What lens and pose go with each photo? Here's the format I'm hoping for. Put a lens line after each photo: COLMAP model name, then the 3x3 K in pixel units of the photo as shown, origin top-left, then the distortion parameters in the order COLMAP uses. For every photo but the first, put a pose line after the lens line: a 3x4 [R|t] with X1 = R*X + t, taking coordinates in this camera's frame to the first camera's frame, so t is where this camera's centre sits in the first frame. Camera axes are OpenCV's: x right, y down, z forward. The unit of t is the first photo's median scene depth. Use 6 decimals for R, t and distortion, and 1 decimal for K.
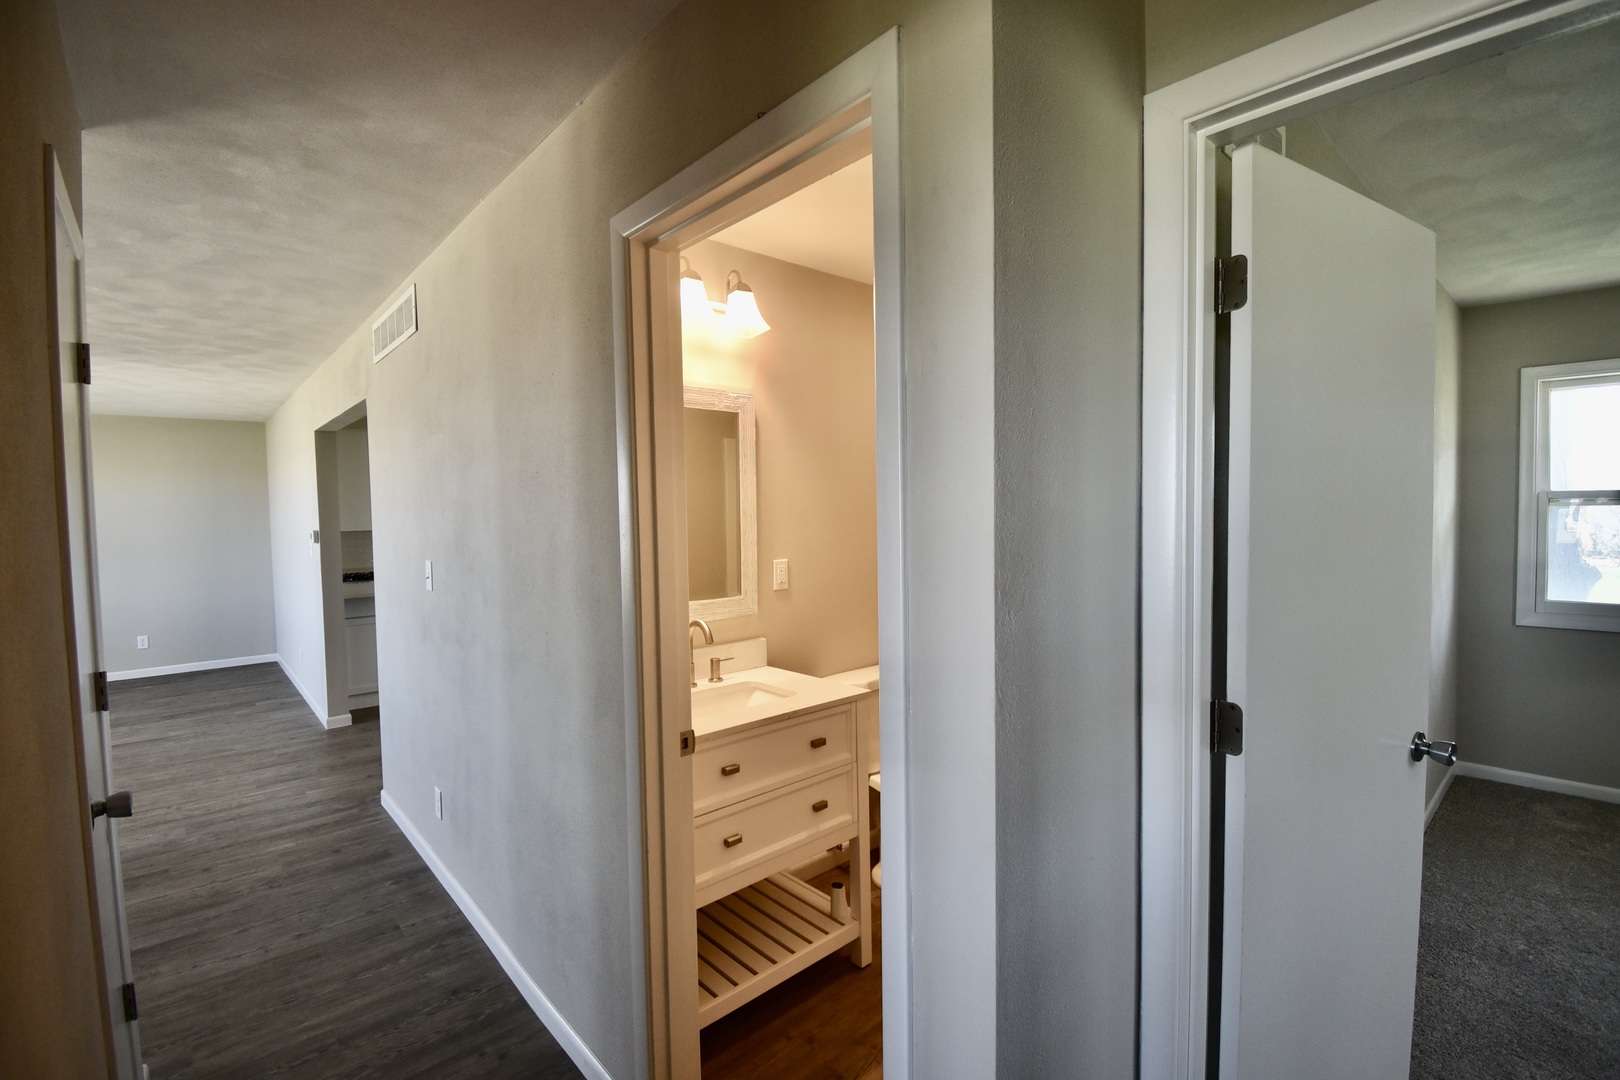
lens RADIAL K [[717.5, 0, 816.1], [0, 717.5, 539.6], [0, 0, 1]] dist [0.003304, -0.013399]
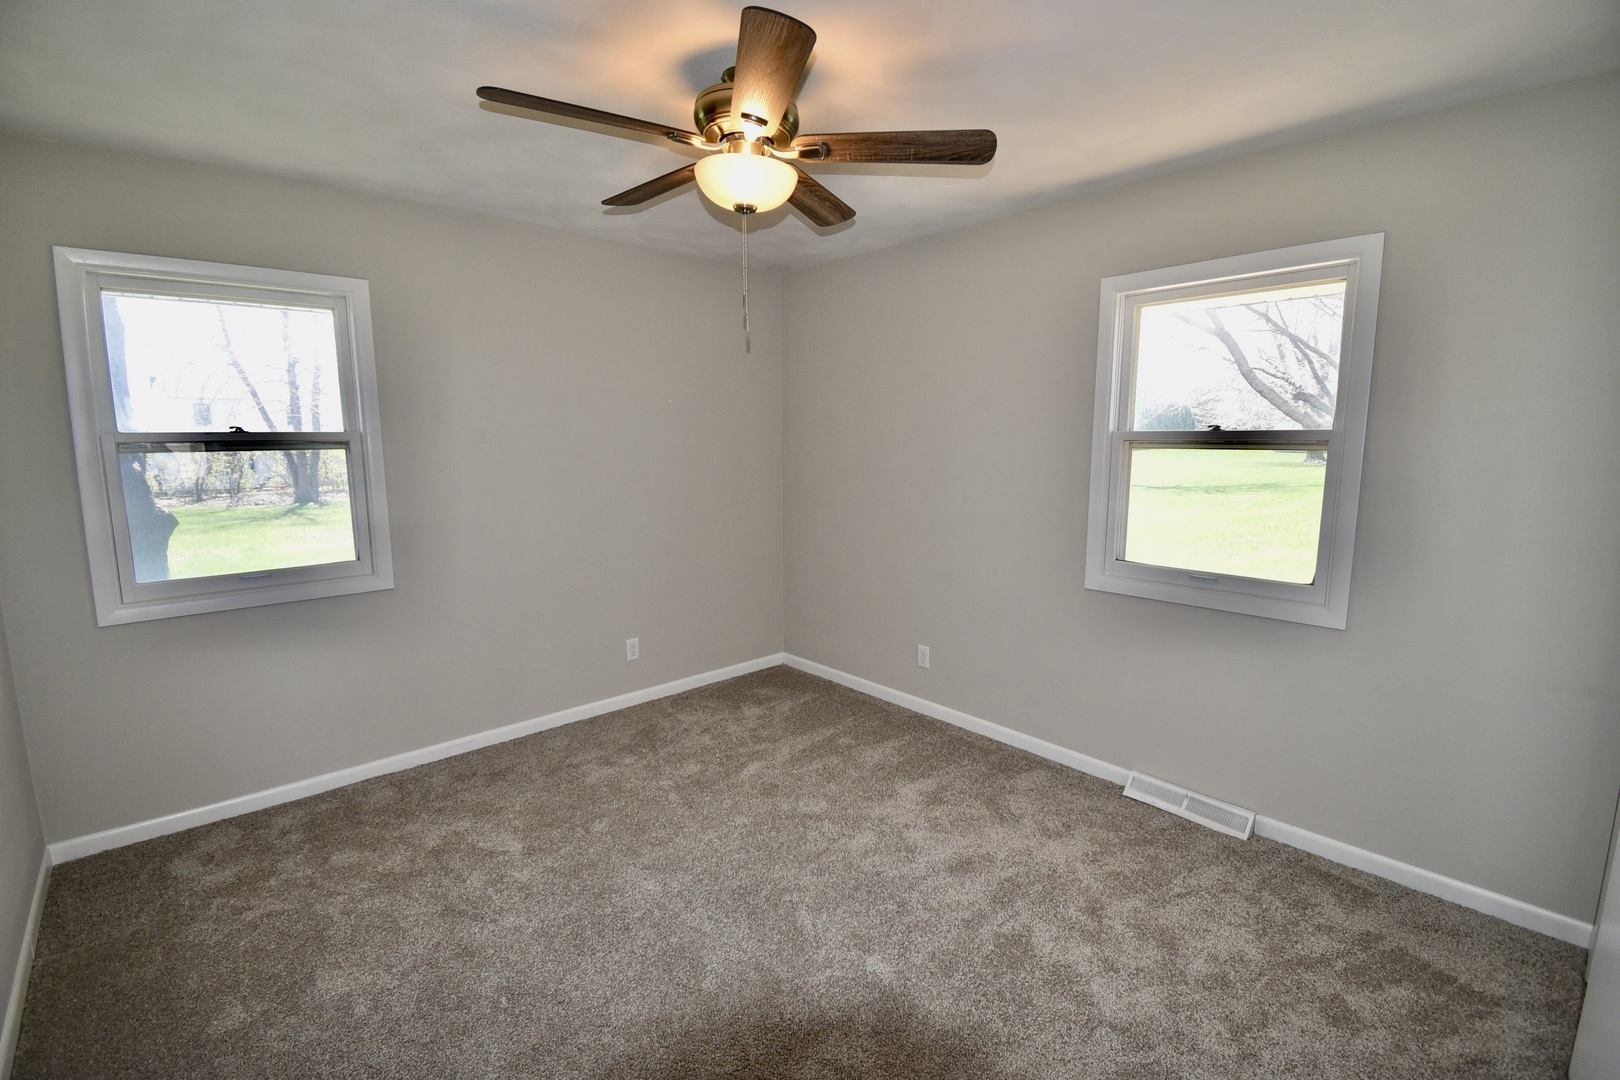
lens RADIAL K [[717.5, 0, 819.7], [0, 717.5, 538.6], [0, 0, 1]] dist [0.003304, -0.013399]
pose [[-0.011141, -0.113759, 0.993446, 0.153652], [0.034959, 0.992856, 0.114084, -0.011194], [-0.999327, 0.036001, -0.007084, 0.156851]]
